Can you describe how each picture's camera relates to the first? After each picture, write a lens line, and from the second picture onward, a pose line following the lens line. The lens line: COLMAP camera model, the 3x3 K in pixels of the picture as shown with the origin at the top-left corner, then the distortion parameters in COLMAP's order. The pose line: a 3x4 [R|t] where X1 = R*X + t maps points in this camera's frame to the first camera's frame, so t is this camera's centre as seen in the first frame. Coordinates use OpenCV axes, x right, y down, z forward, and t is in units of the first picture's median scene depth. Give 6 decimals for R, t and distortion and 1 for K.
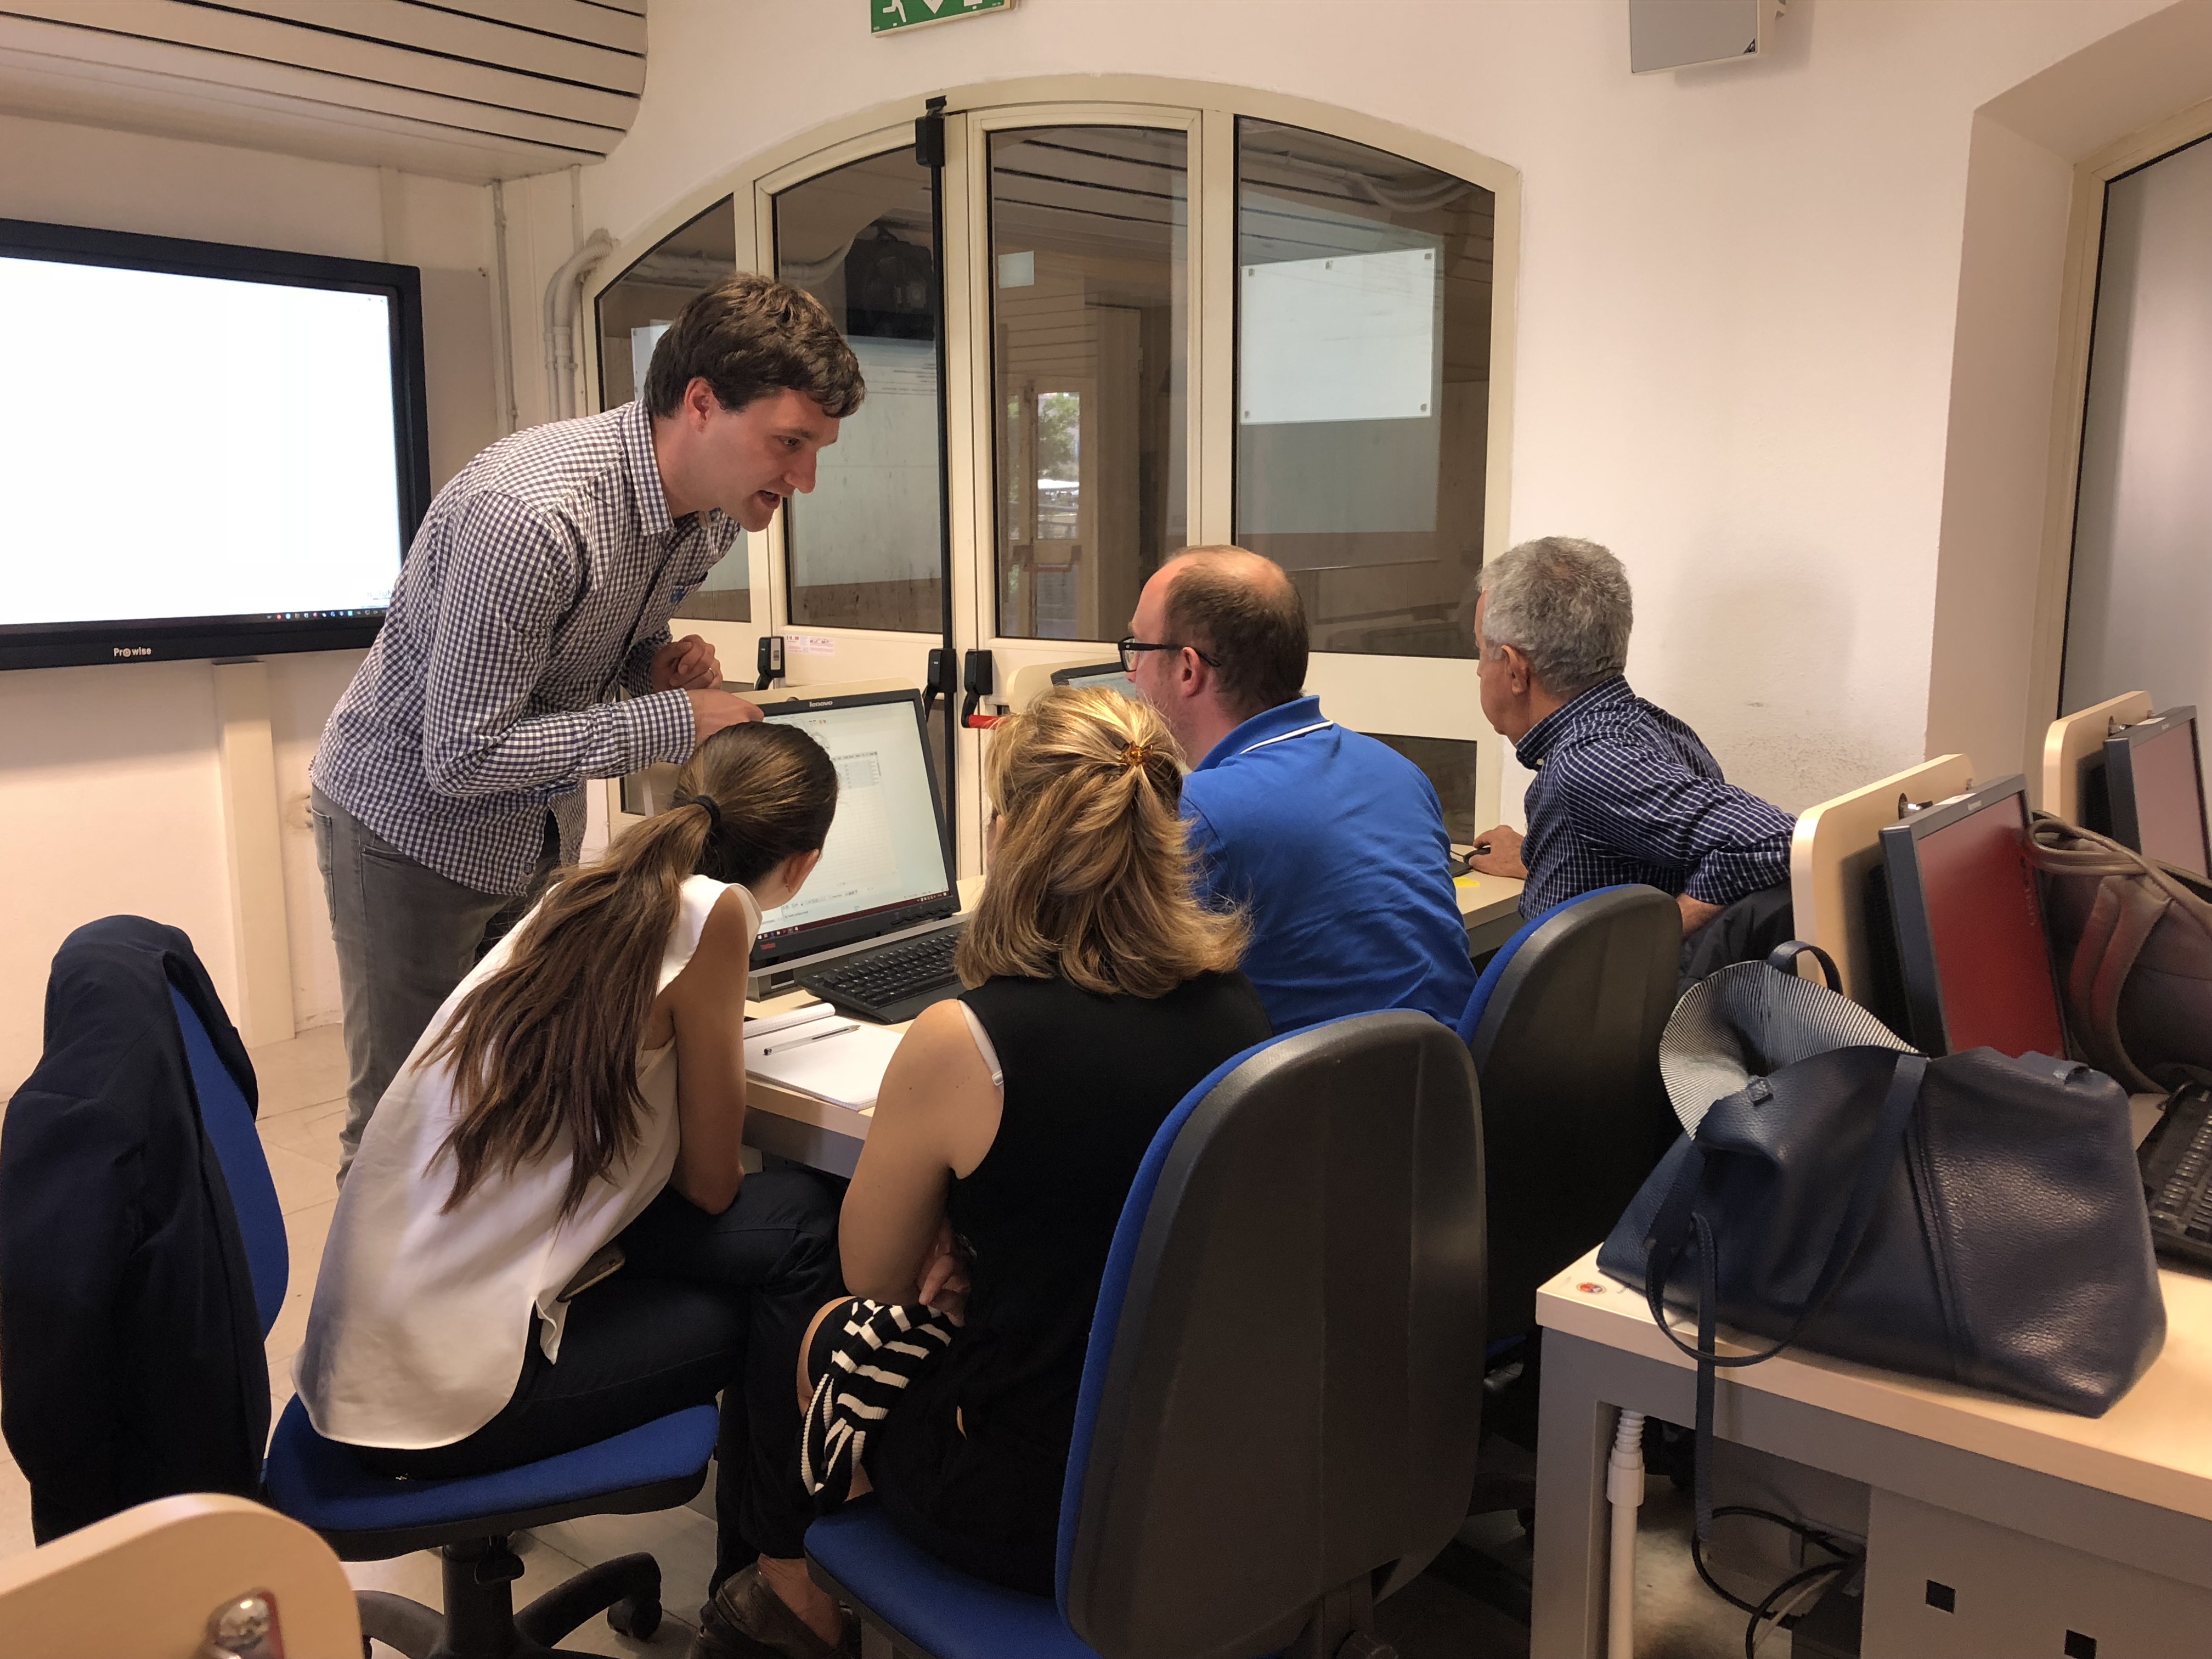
lens RADIAL K [[1915.0, 0, 1105.2], [0, 1915.0, 826.0], [0, 0, 1]] dist [0.022920, 0.013816]
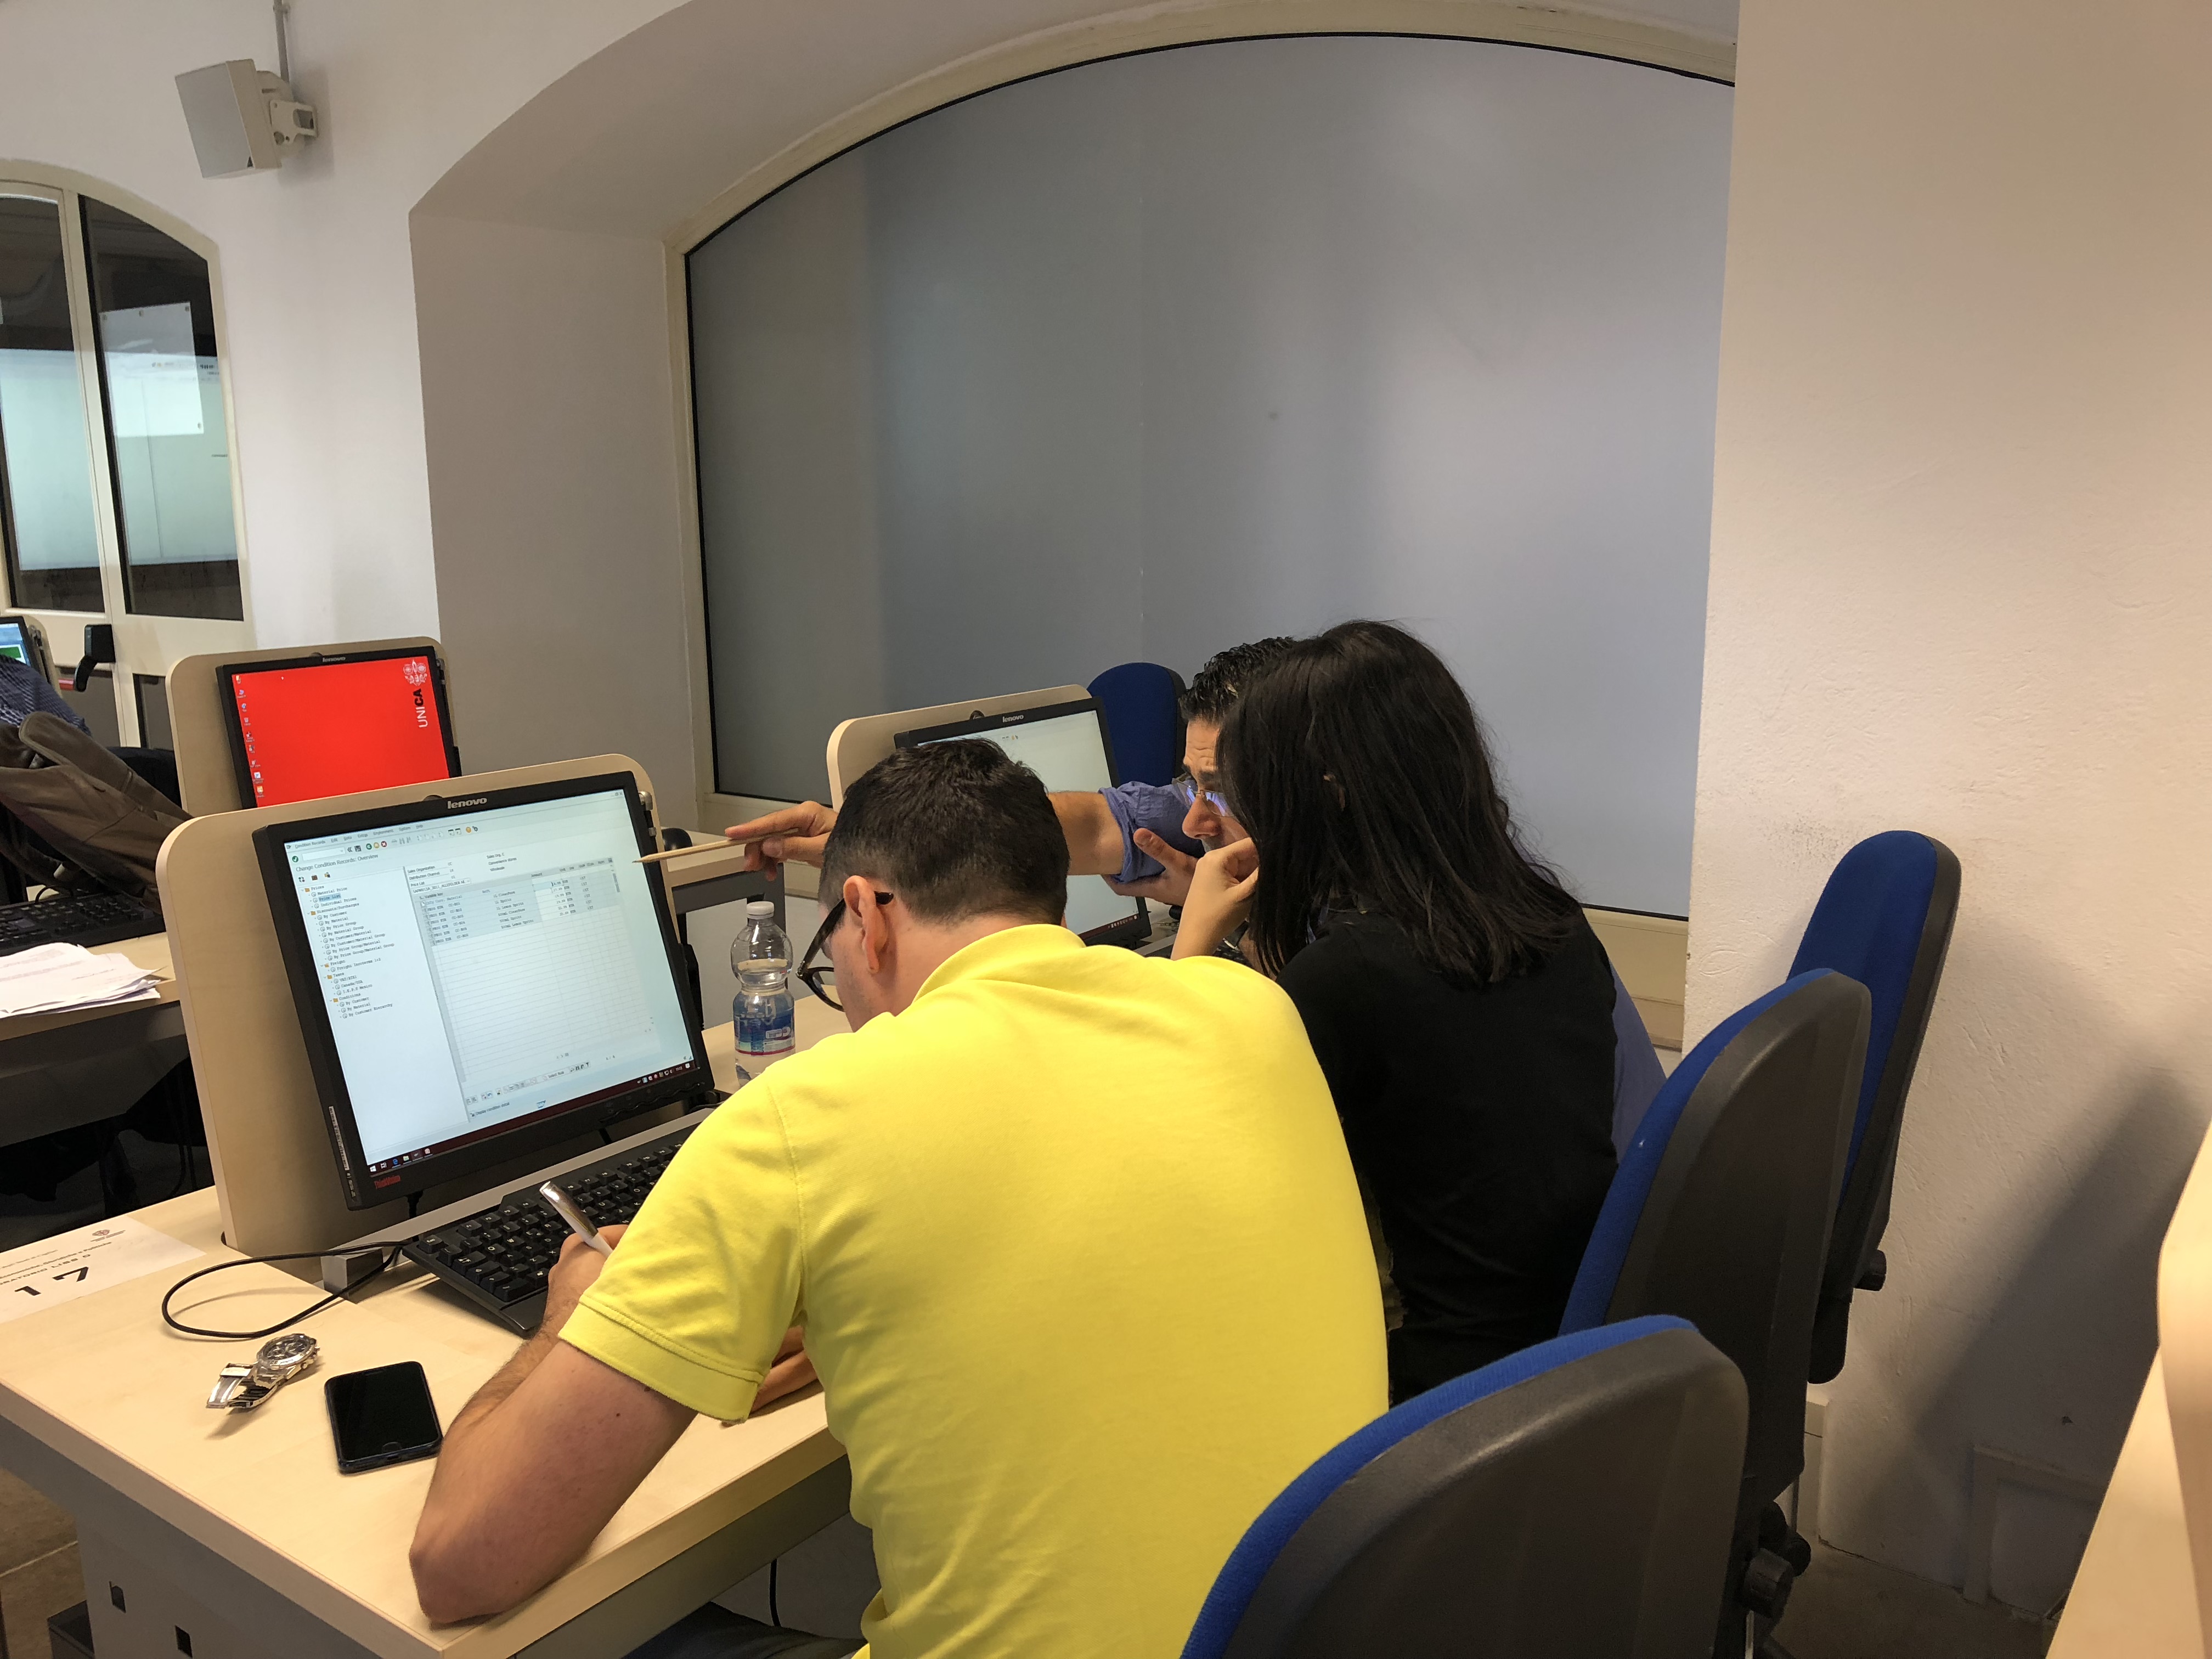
lens RADIAL K [[1828.7, 0, 1039.5], [0, 1828.7, 821.7], [0, 0, 1]] dist [0.023918, -0.004505]
pose [[0.999968, -0.004235, 0.006735, 0.743014], [0.004166, 0.999939, 0.010223, 0.038674], [-0.006778, -0.010194, 0.999925, -0.249943]]
